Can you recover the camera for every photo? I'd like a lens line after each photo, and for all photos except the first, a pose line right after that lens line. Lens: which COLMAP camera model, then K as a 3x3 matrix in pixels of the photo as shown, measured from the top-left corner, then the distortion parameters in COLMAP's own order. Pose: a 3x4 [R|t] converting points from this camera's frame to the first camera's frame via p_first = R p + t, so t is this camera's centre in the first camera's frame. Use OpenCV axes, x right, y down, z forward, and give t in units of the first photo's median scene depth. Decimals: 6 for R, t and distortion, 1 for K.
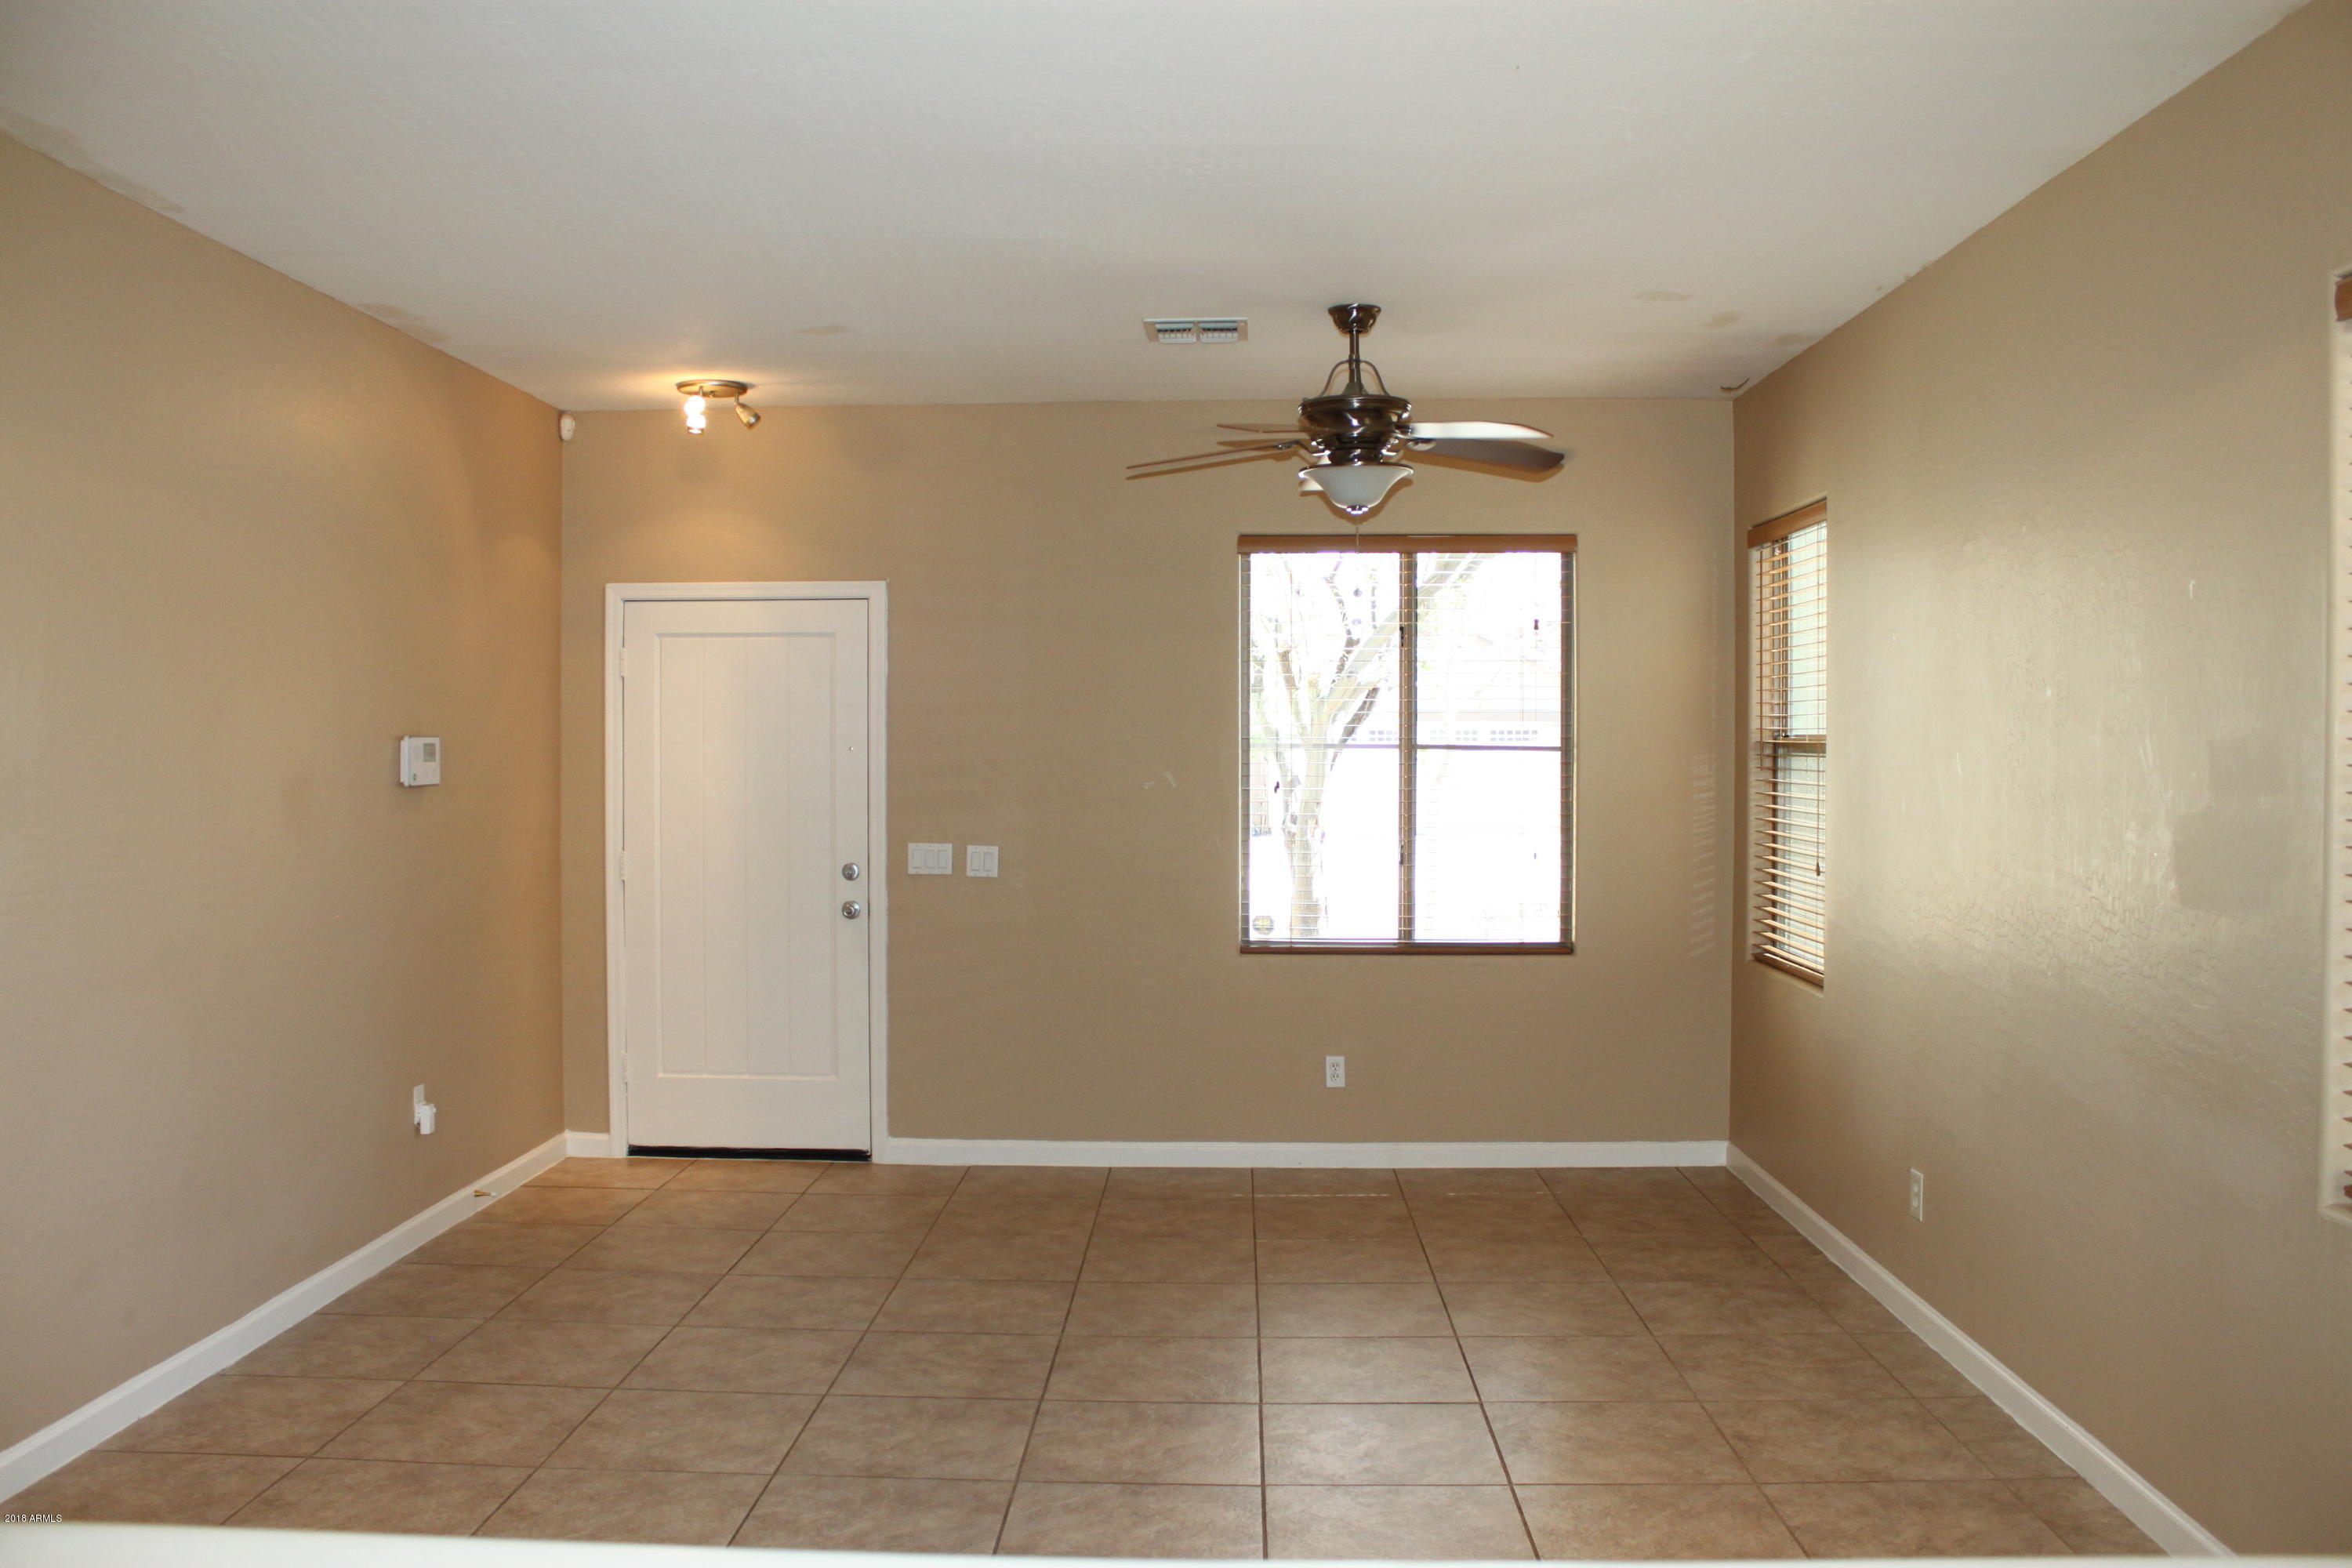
lens RADIAL K [[1926.3, 0, 1176.0], [0, 1926.3, 784.0], [0, 0, 1]] dist [-0.062690, 0.004944]
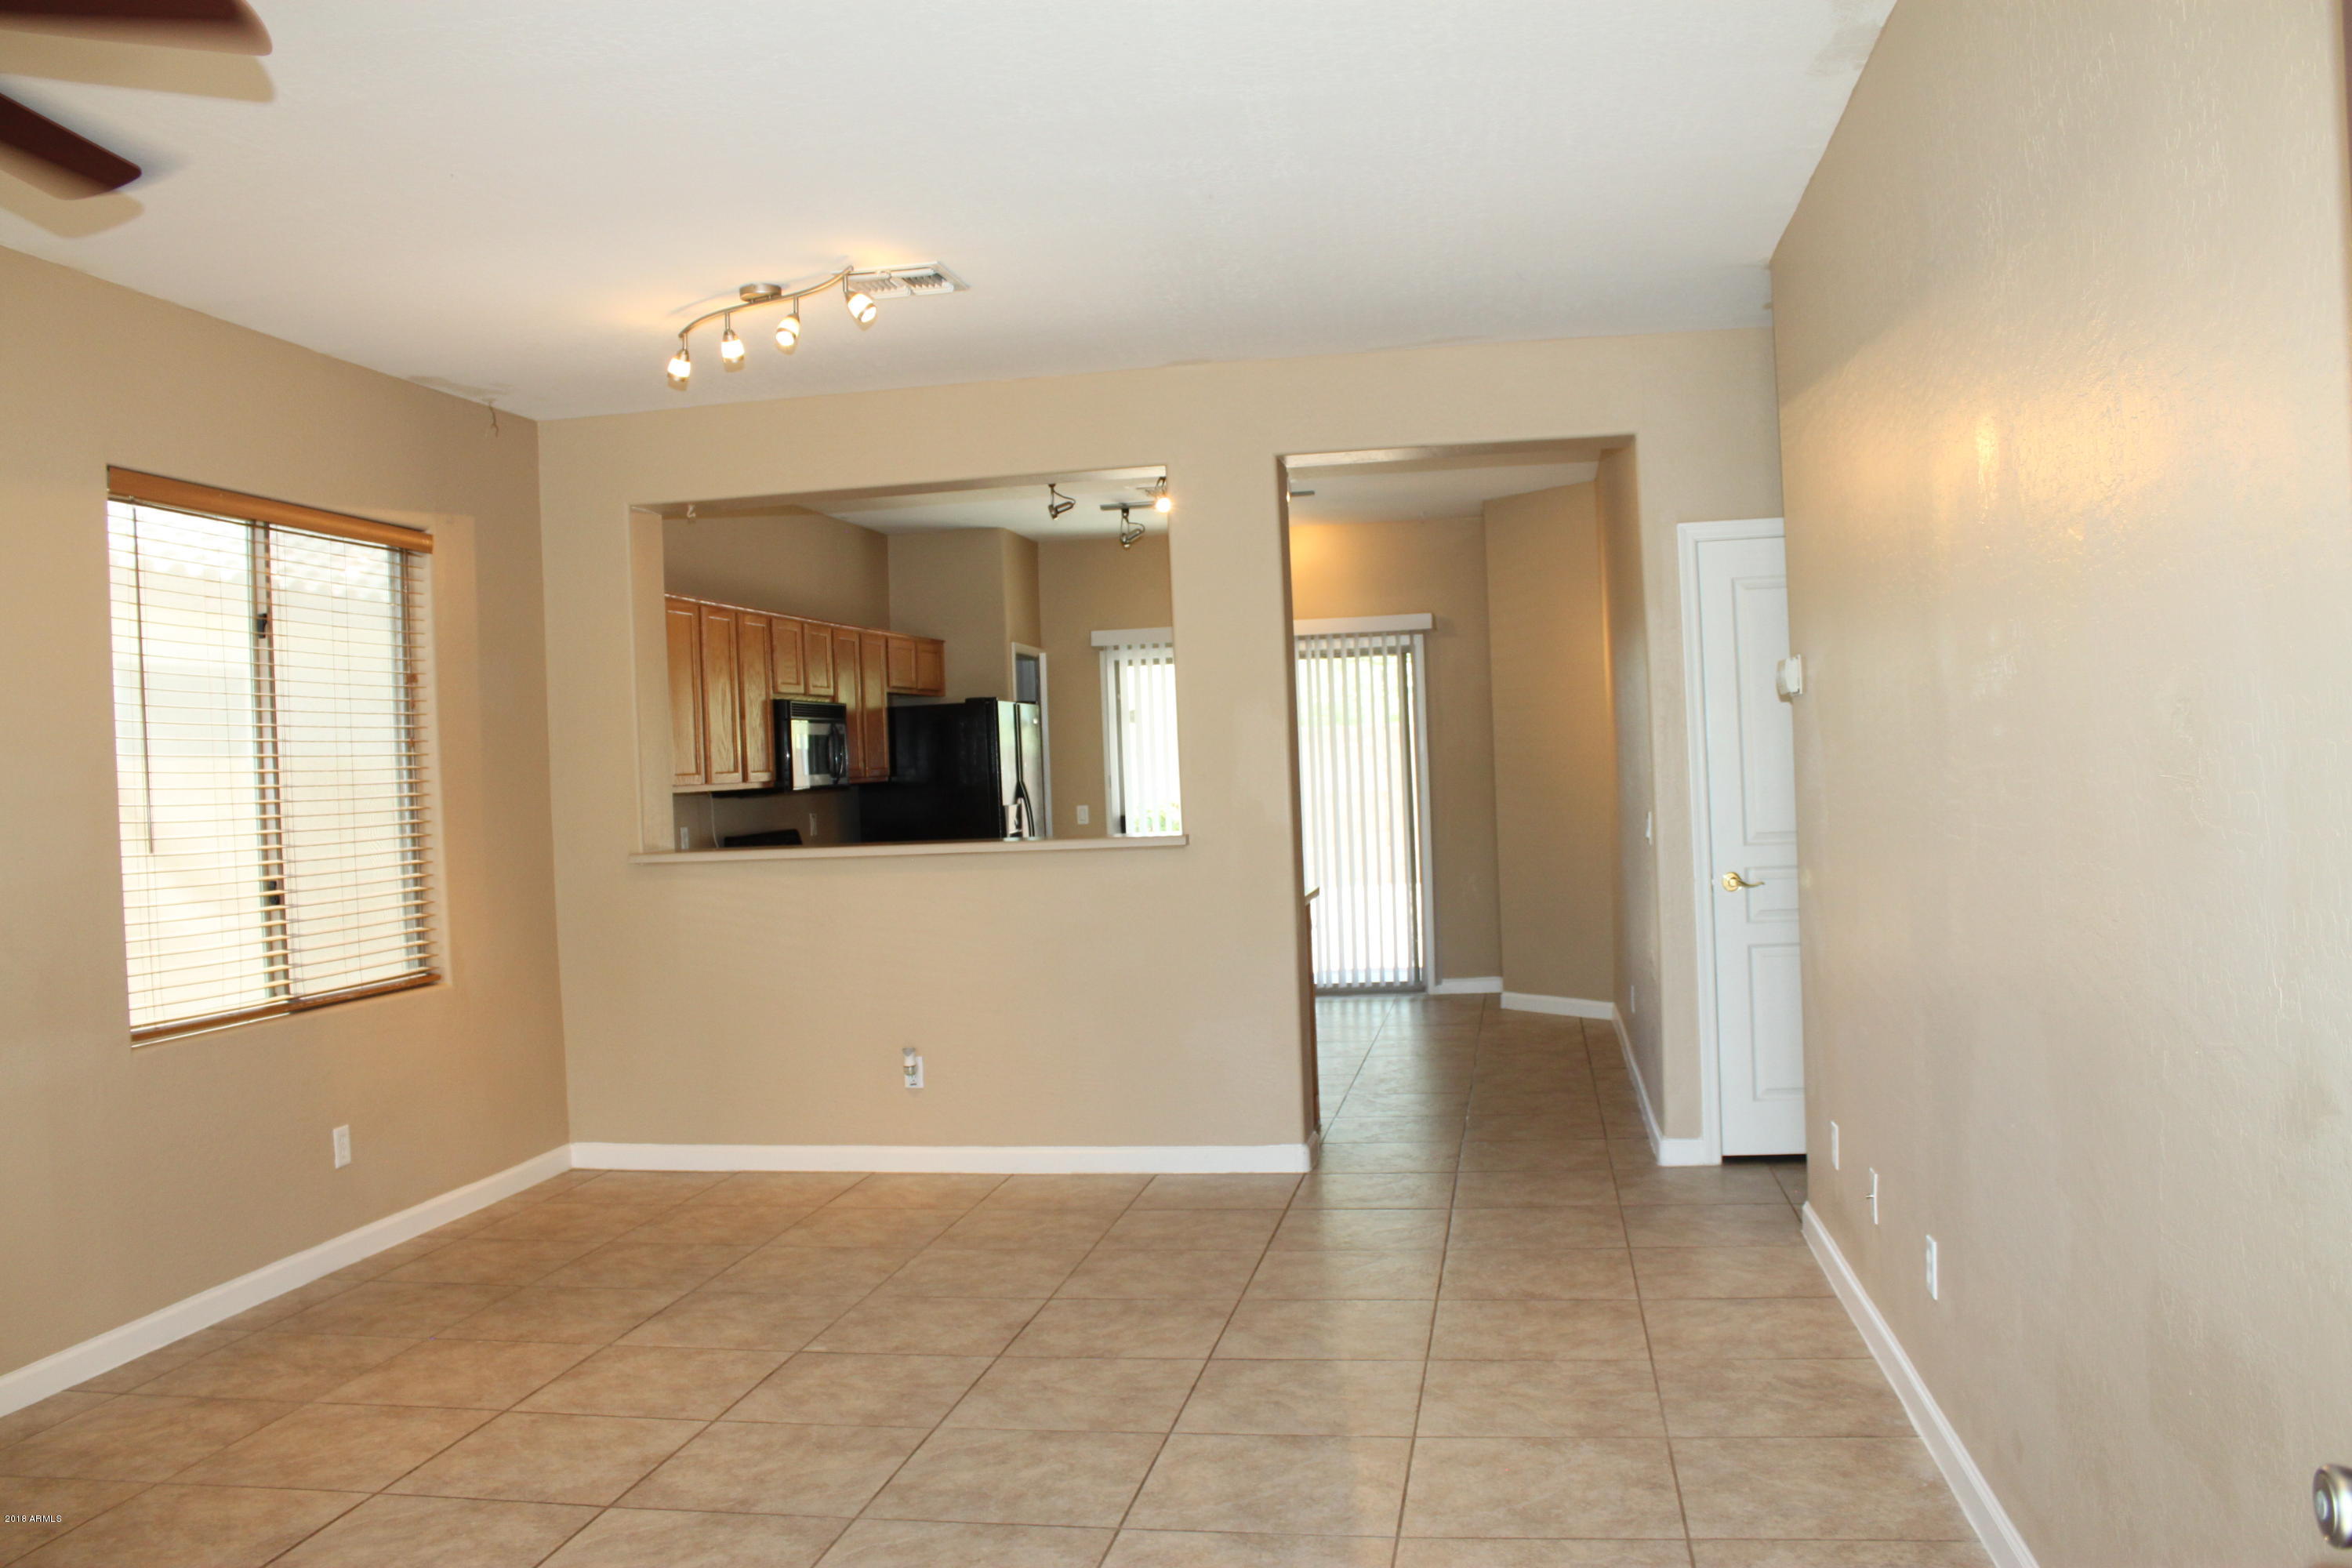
lens RADIAL K [[1926.3, 0, 1176.0], [0, 1926.3, 784.0], [0, 0, 1]] dist [-0.062690, 0.004944]
pose [[-0.988195, 0.045499, 0.146288, -0.386880], [0.050104, 0.998353, 0.027948, -0.002141], [-0.144776, 0.034947, -0.988847, 1.883234]]
